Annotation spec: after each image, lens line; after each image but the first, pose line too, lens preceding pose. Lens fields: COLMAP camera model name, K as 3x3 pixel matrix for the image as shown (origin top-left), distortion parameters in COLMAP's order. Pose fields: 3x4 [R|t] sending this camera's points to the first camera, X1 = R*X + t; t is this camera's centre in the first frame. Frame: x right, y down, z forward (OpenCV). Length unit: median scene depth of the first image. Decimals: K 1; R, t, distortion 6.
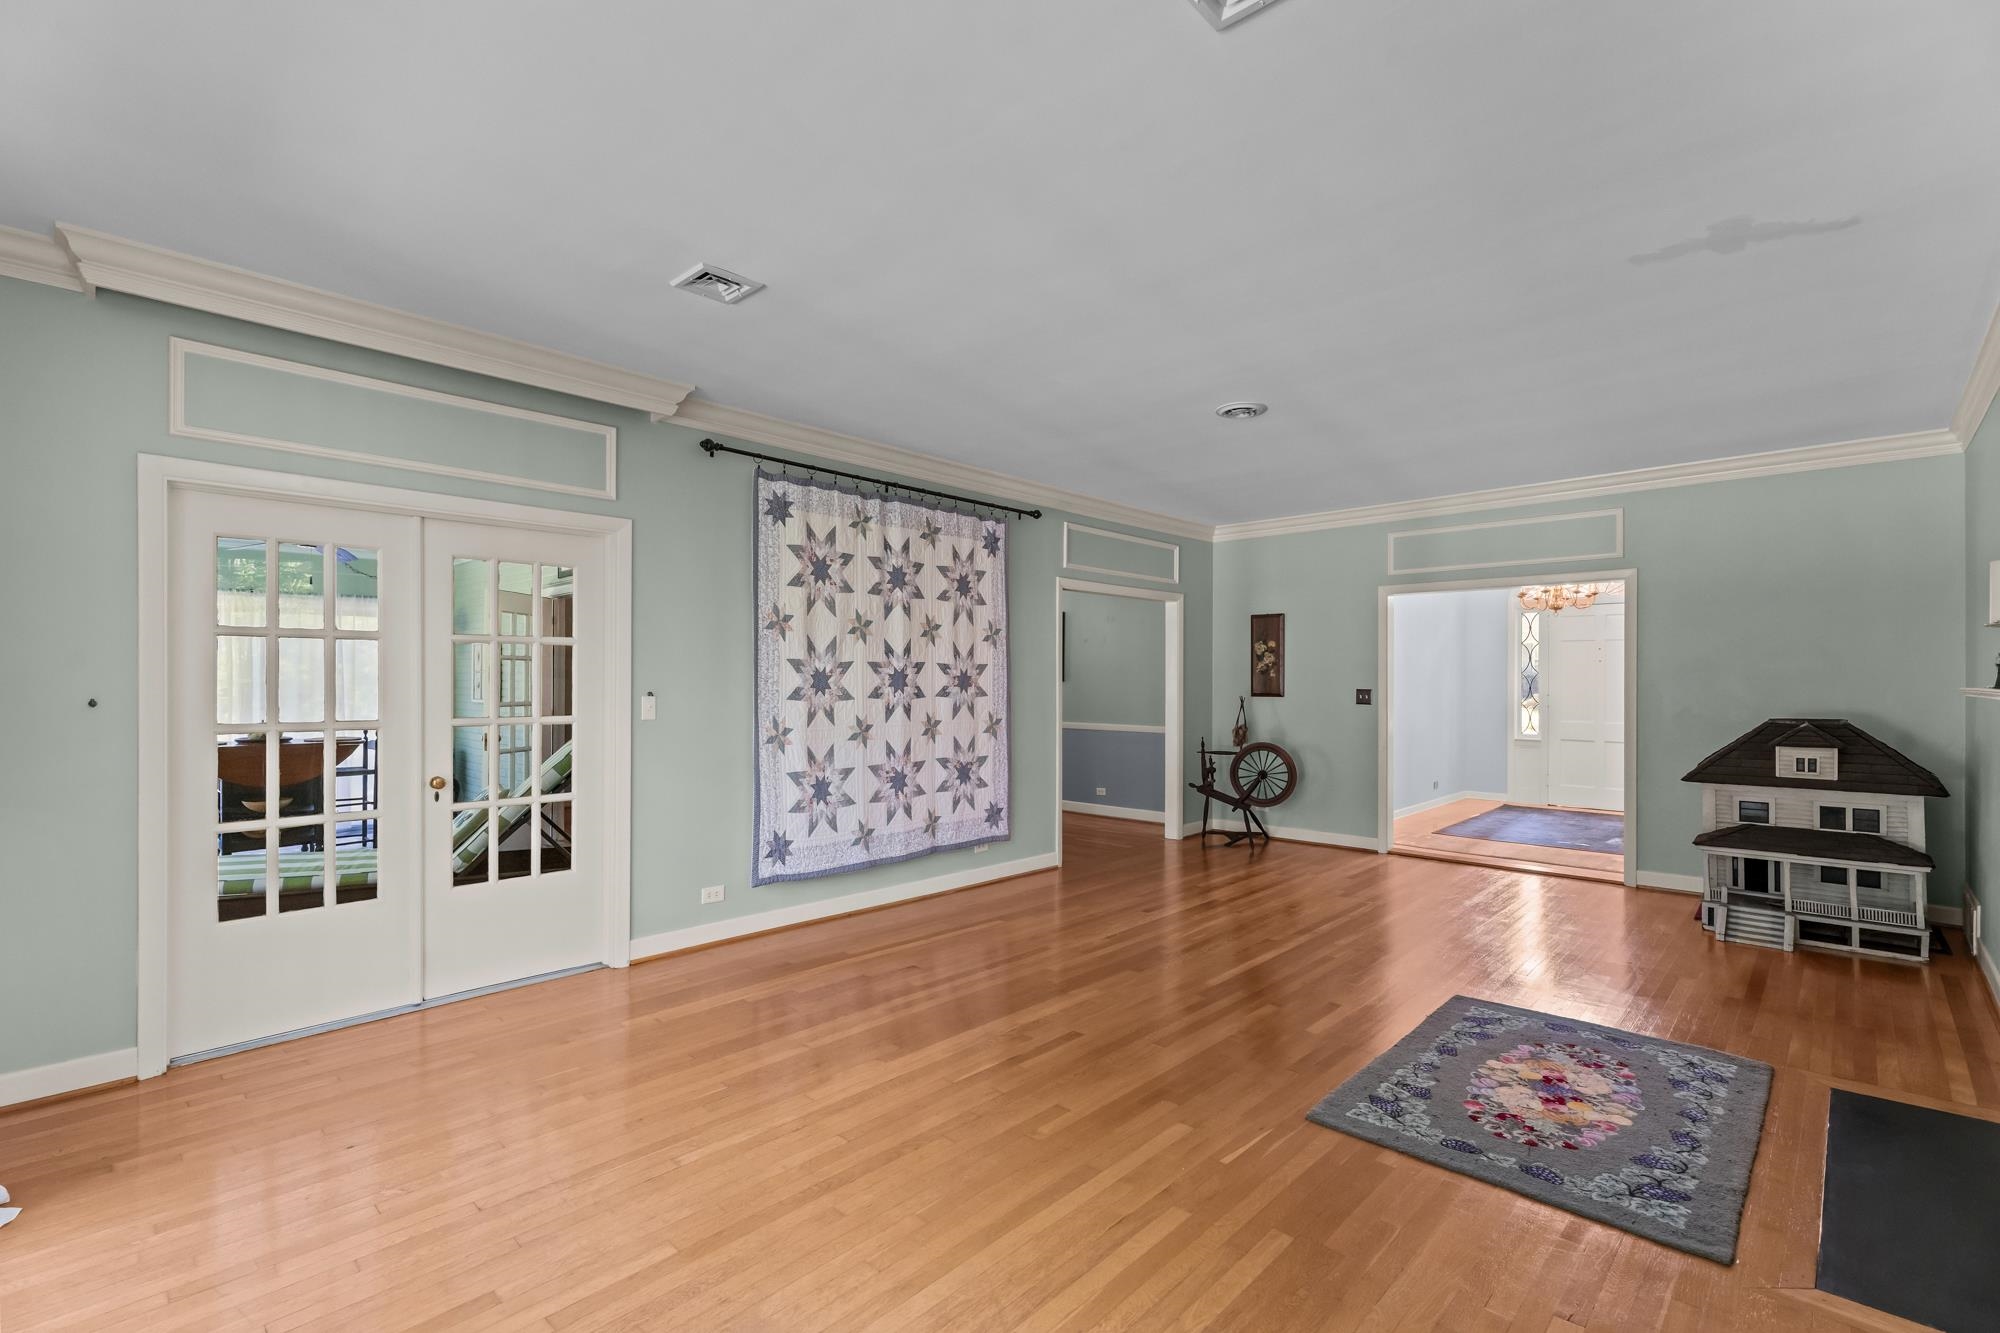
lens RADIAL K [[887.7, 0, 996.7], [0, 887.7, 682.4], [0, 0, 1]] dist [0.002184, 0.000542]
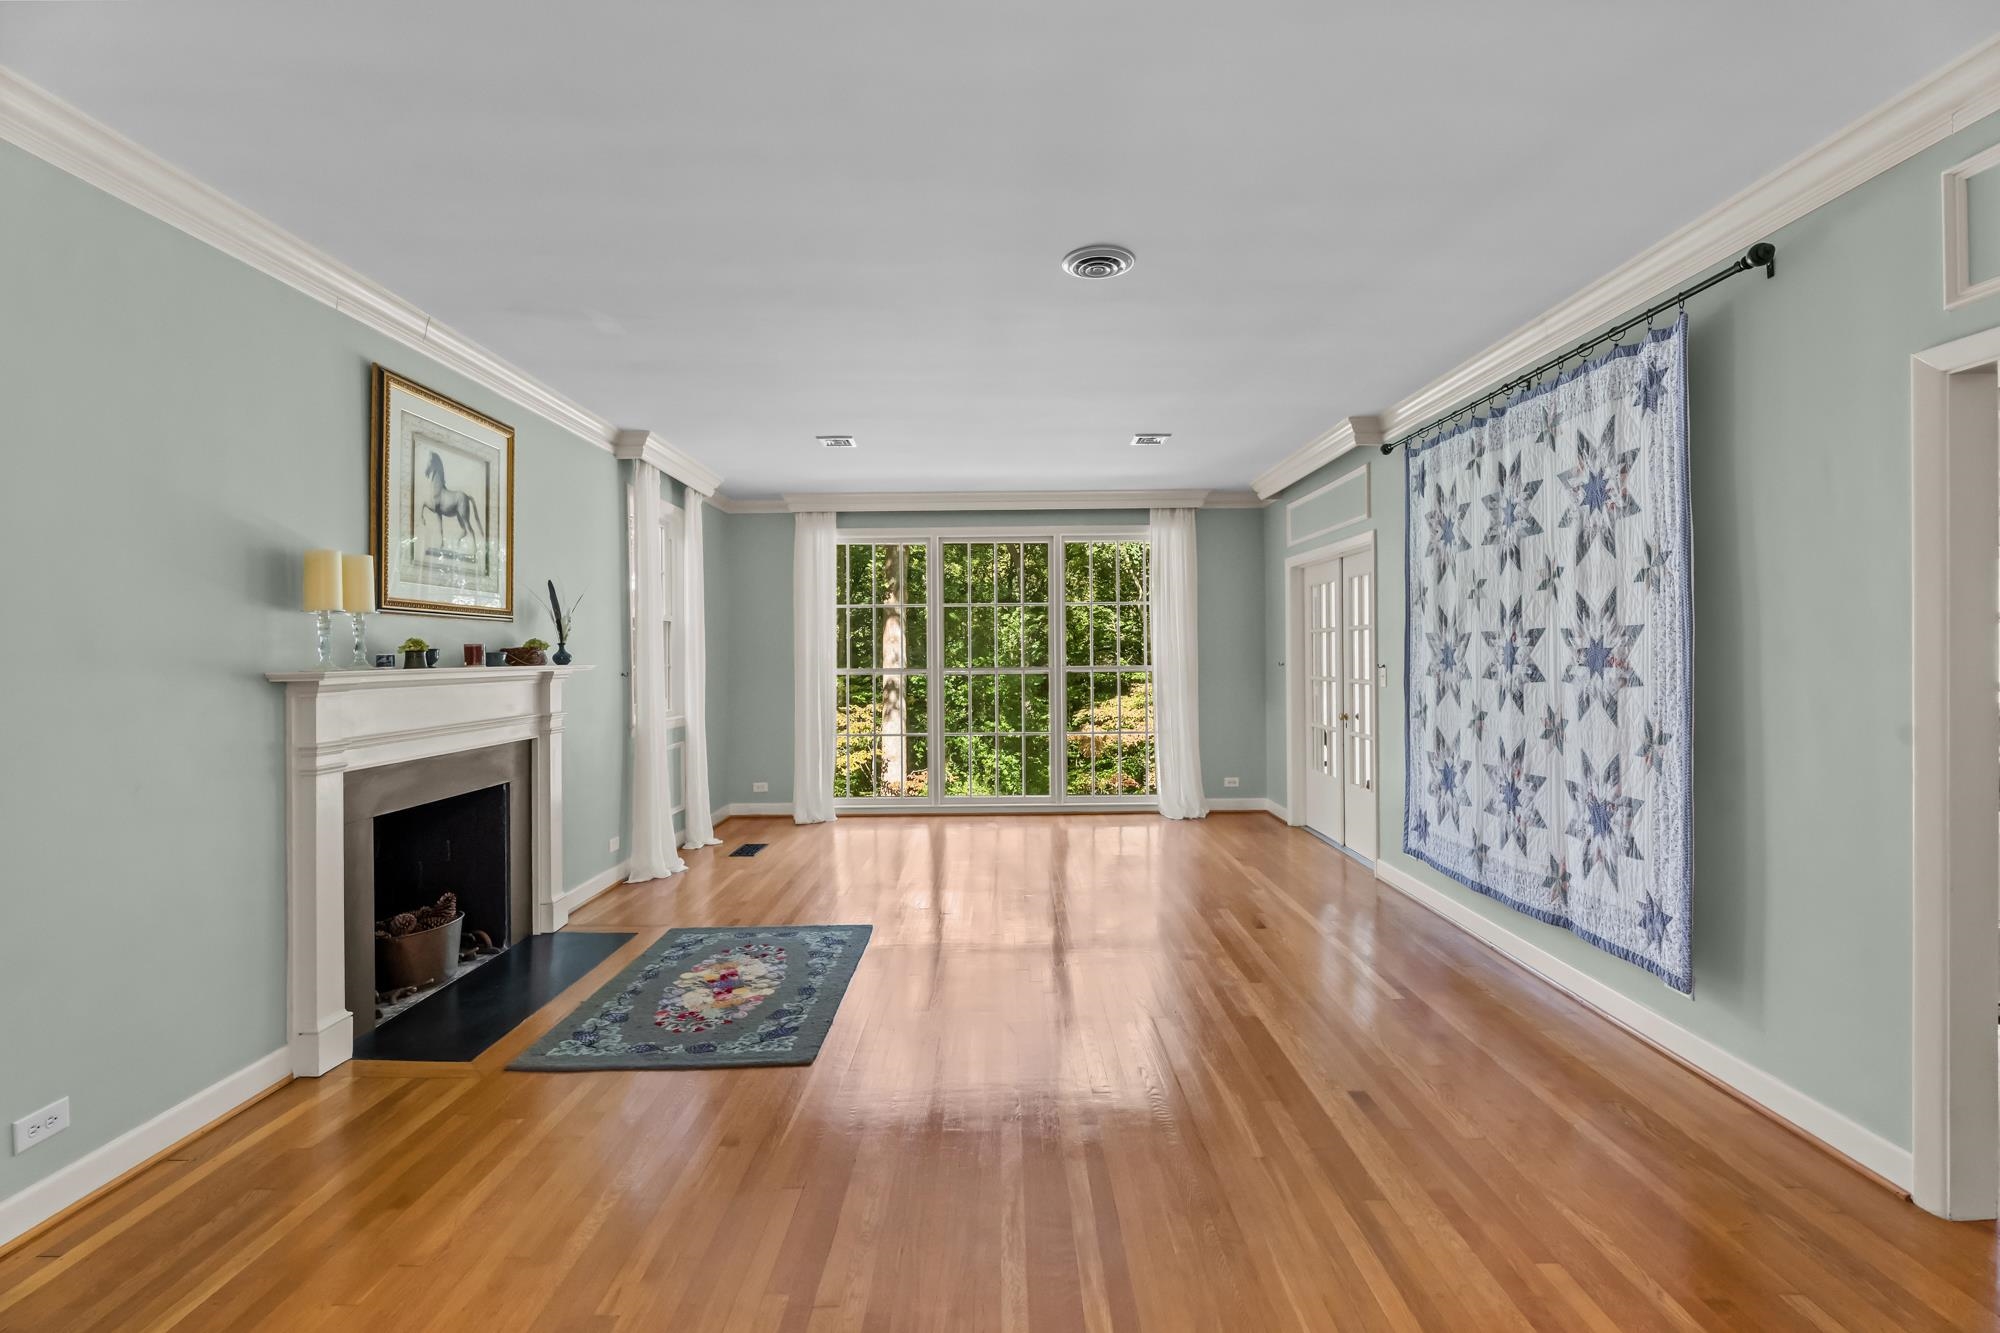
lens RADIAL K [[887.7, 0, 1004.9], [0, 887.7, 653.9], [0, 0, 1]] dist [0.002184, 0.000542]
pose [[-0.718890, 0.005171, -0.695104, 0.767104], [0.005847, 0.999982, 0.001392, -0.007878], [0.695099, -0.003064, -0.718907, 1.377725]]
